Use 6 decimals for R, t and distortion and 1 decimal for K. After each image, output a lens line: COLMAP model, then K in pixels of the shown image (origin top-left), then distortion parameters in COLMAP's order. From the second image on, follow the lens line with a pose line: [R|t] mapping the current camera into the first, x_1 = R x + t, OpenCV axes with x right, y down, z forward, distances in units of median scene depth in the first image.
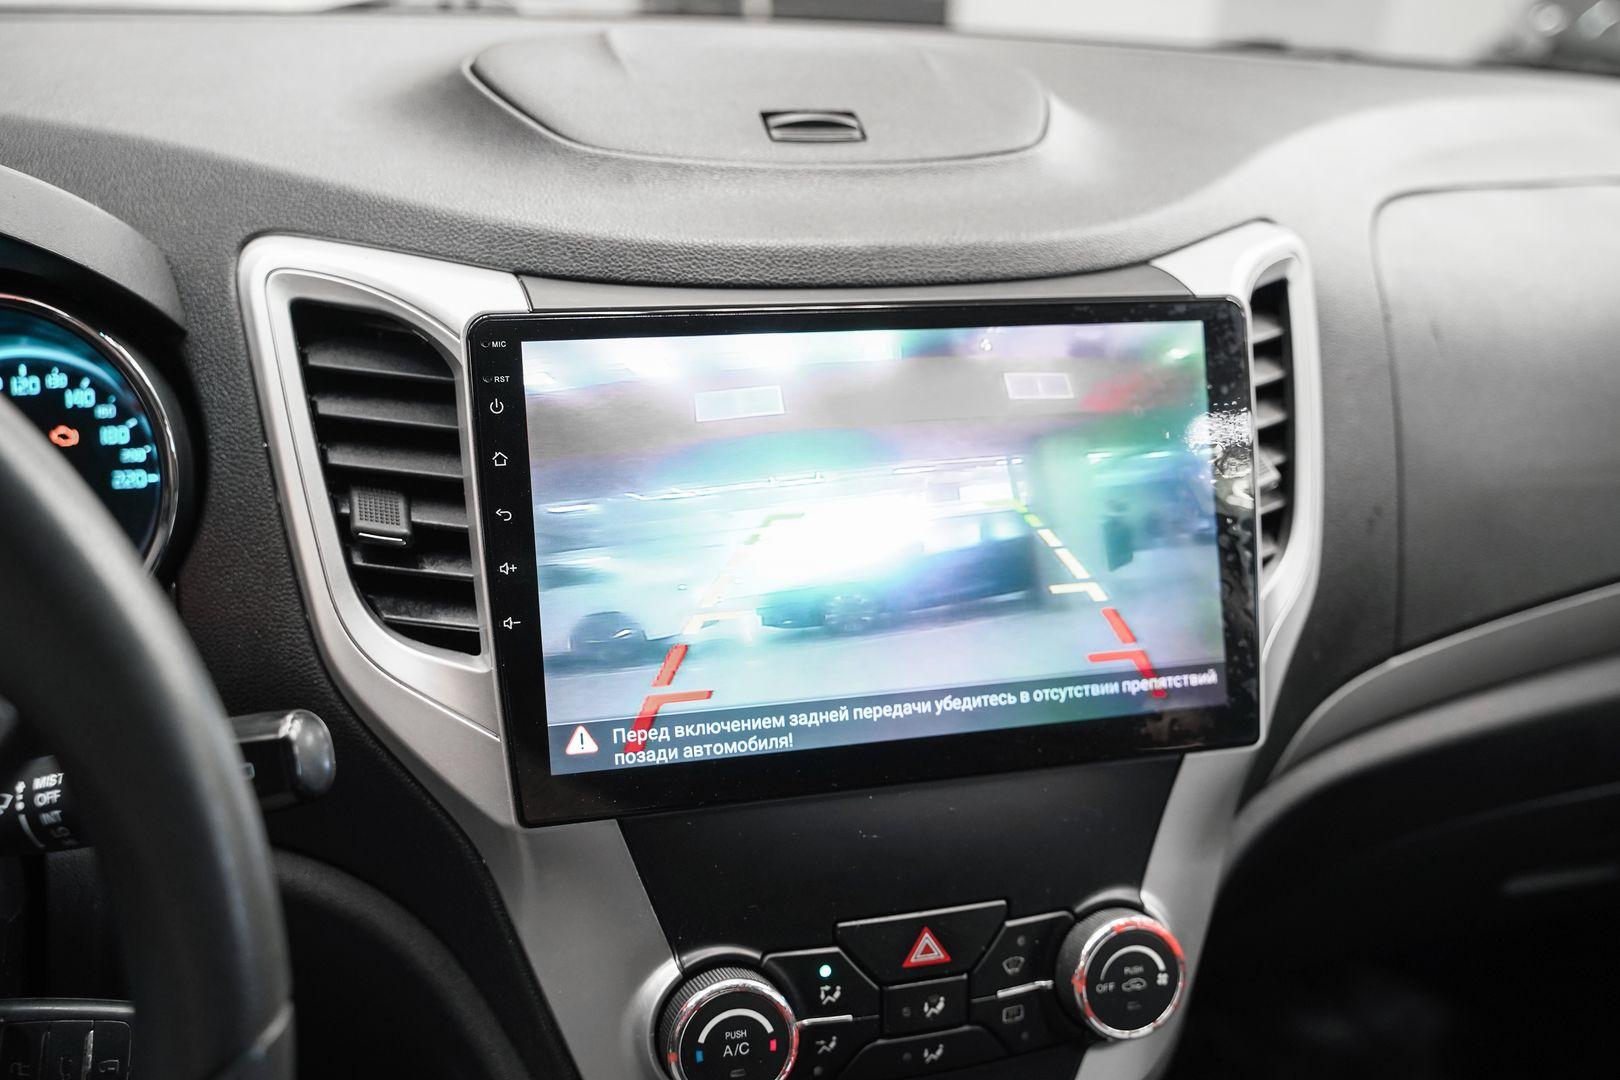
lens RADIAL K [[1647.7, 0, 810.0], [0, 1647.7, 540.0], [0, 0, 1]] dist [-0.038228, -0.002665]
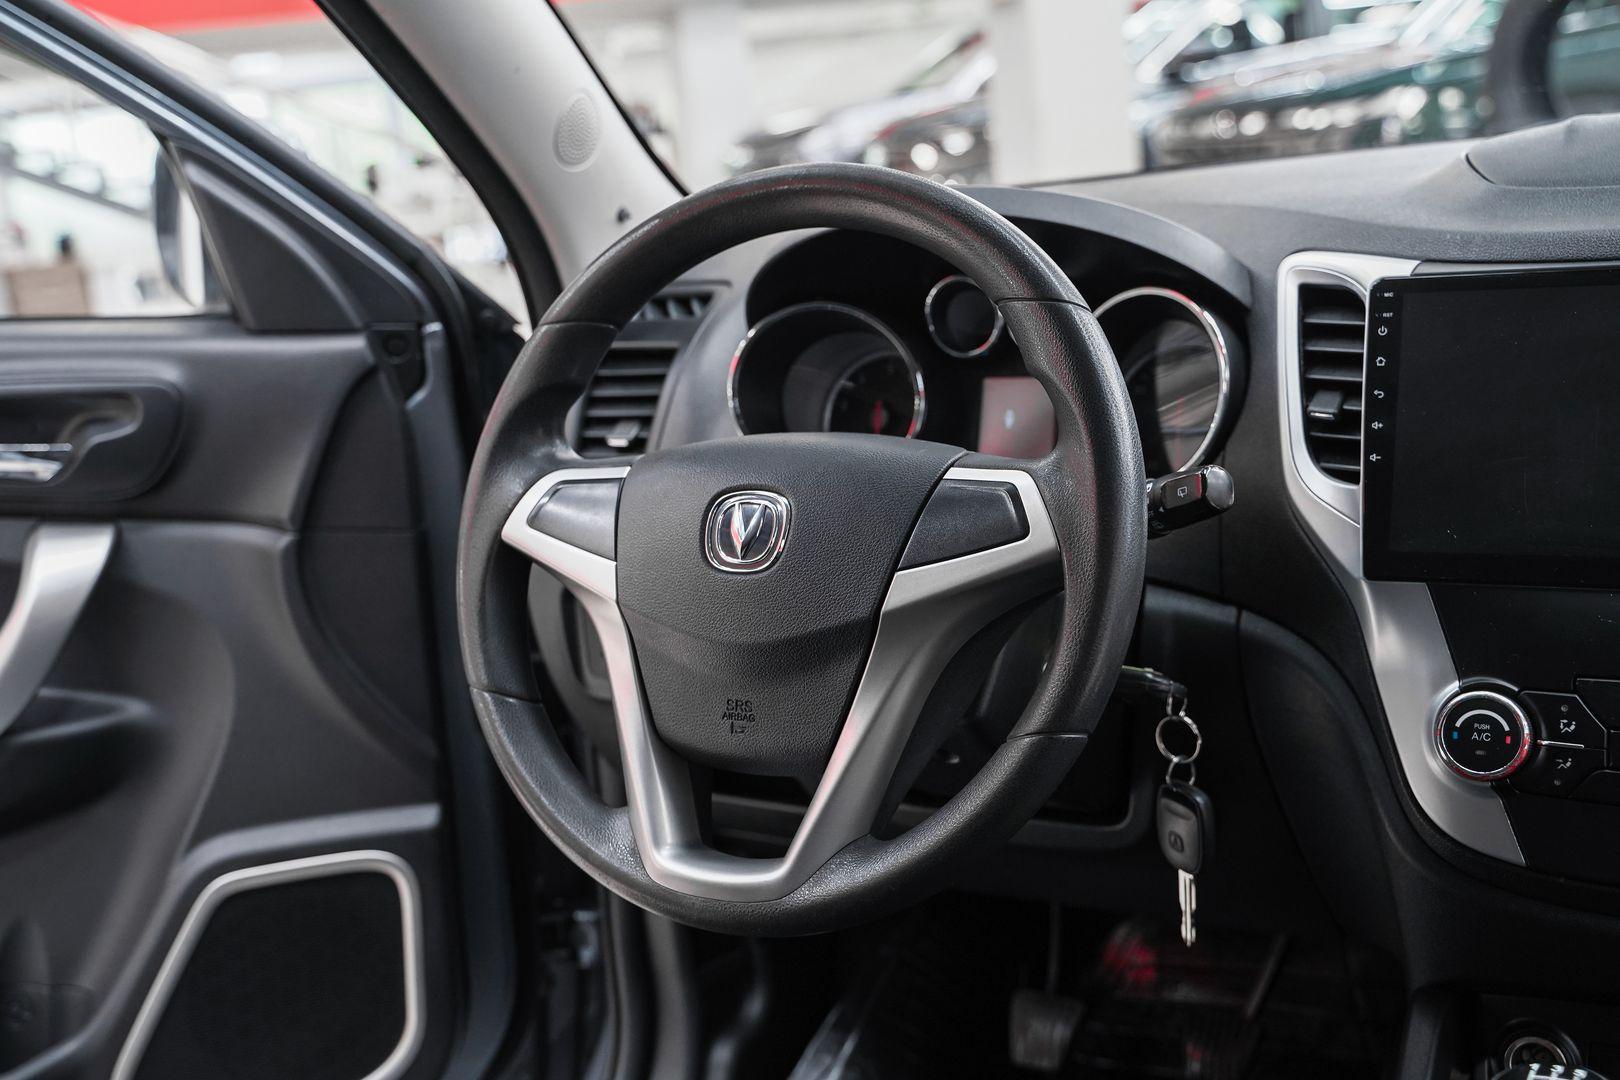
lens RADIAL K [[1808.5, 0, 777.3], [0, 1808.5, 513.5], [0, 0, 1]] dist [-0.007438, 0.017636]
pose [[0.675394, 0.033675, -0.736688, 0.711147], [-0.148240, 0.984766, -0.090891, 0.339718], [0.722404, 0.170594, 0.670097, -0.608130]]
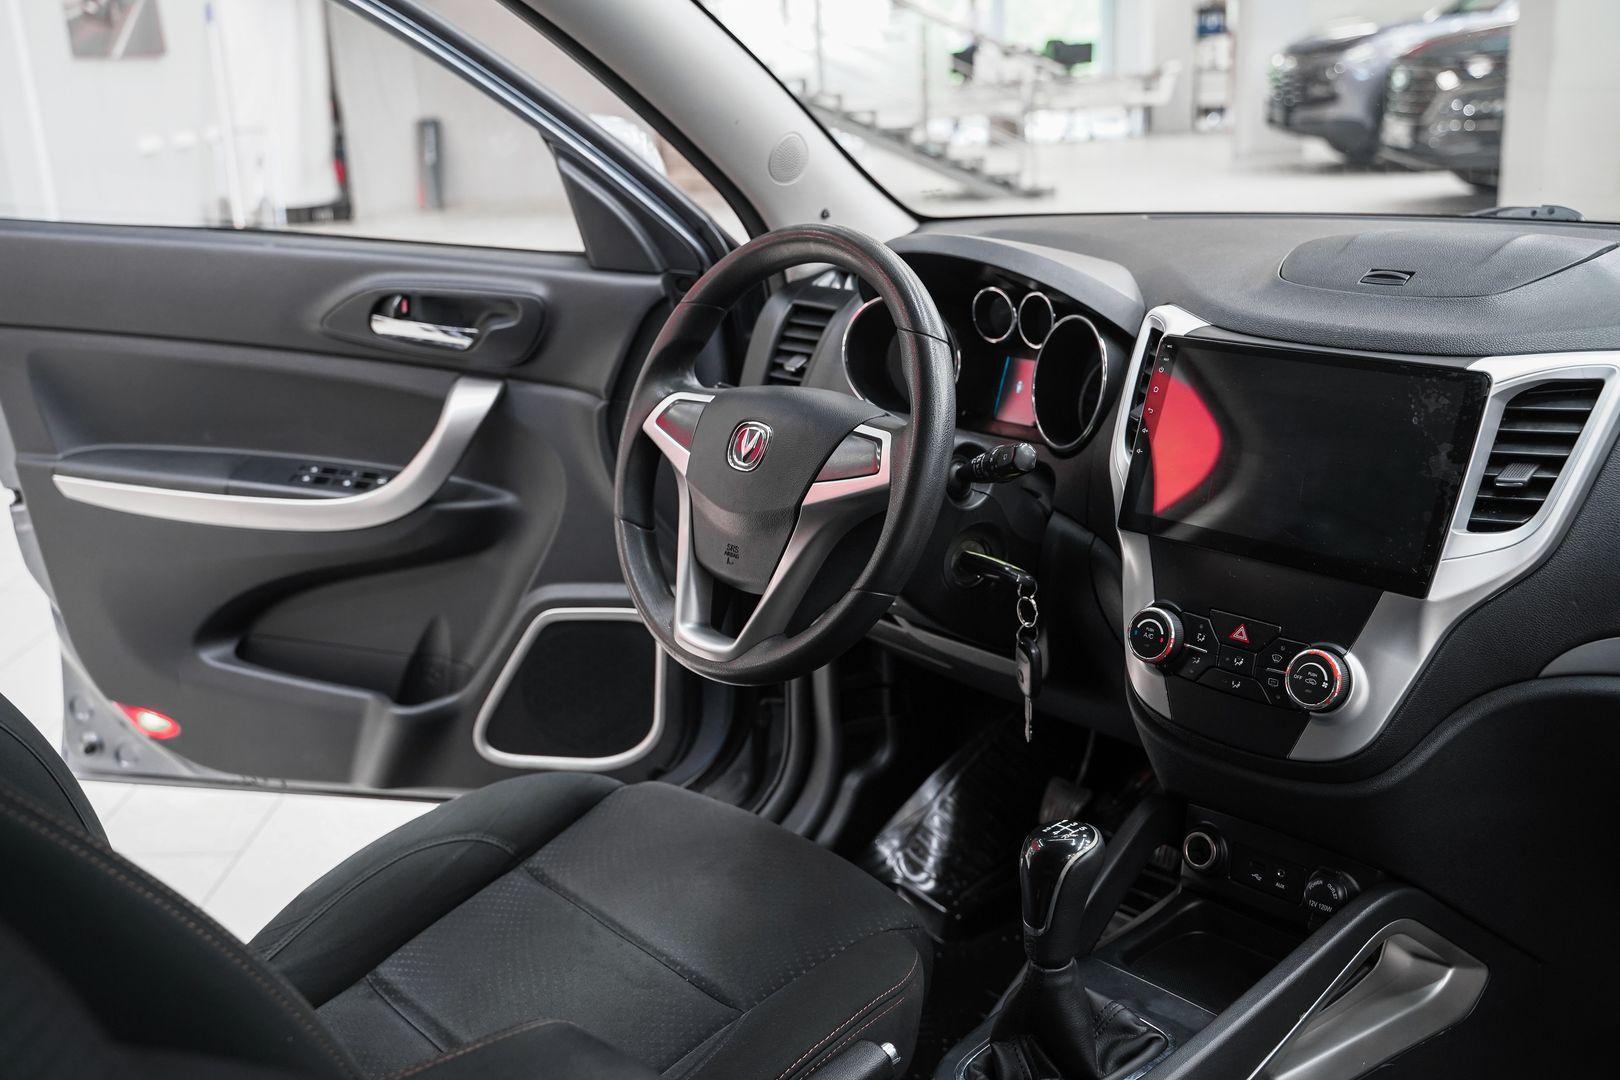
lens RADIAL K [[1599.0, 0, 810.0], [0, 1599.0, 540.0], [0, 0, 1]] dist [-0.058578, 0.100377]
pose [[0.413749, 0.196818, -0.888861, 1.742614], [-0.278091, 0.957009, 0.082461, 0.113579], [0.866878, 0.213066, 0.450695, -0.510550]]
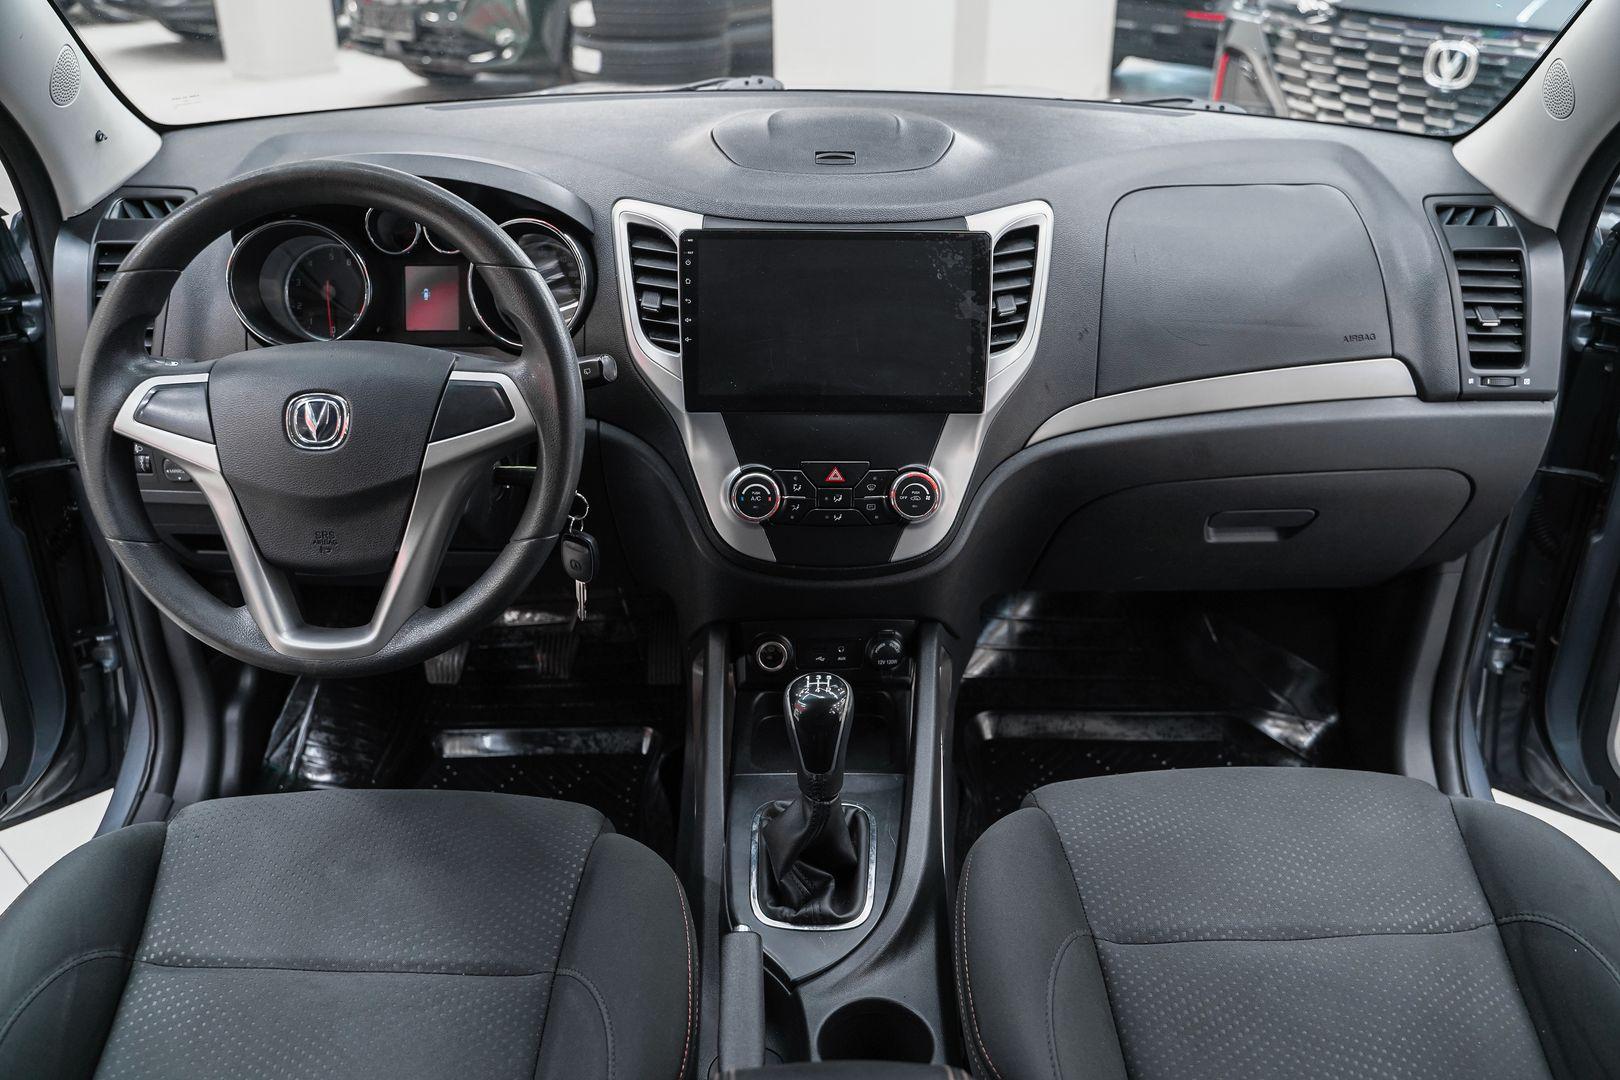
lens RADIAL K [[1289.0, 0, 810.0], [0, 1289.0, 540.0], [0, 0, 1]] dist [-0.120776, 0.094565]
pose [[0.961108, 0.089393, -0.261307, 0.591551], [-0.065349, 0.992908, 0.099312, 0.150465], [0.268331, -0.078373, 0.960133, -1.028299]]
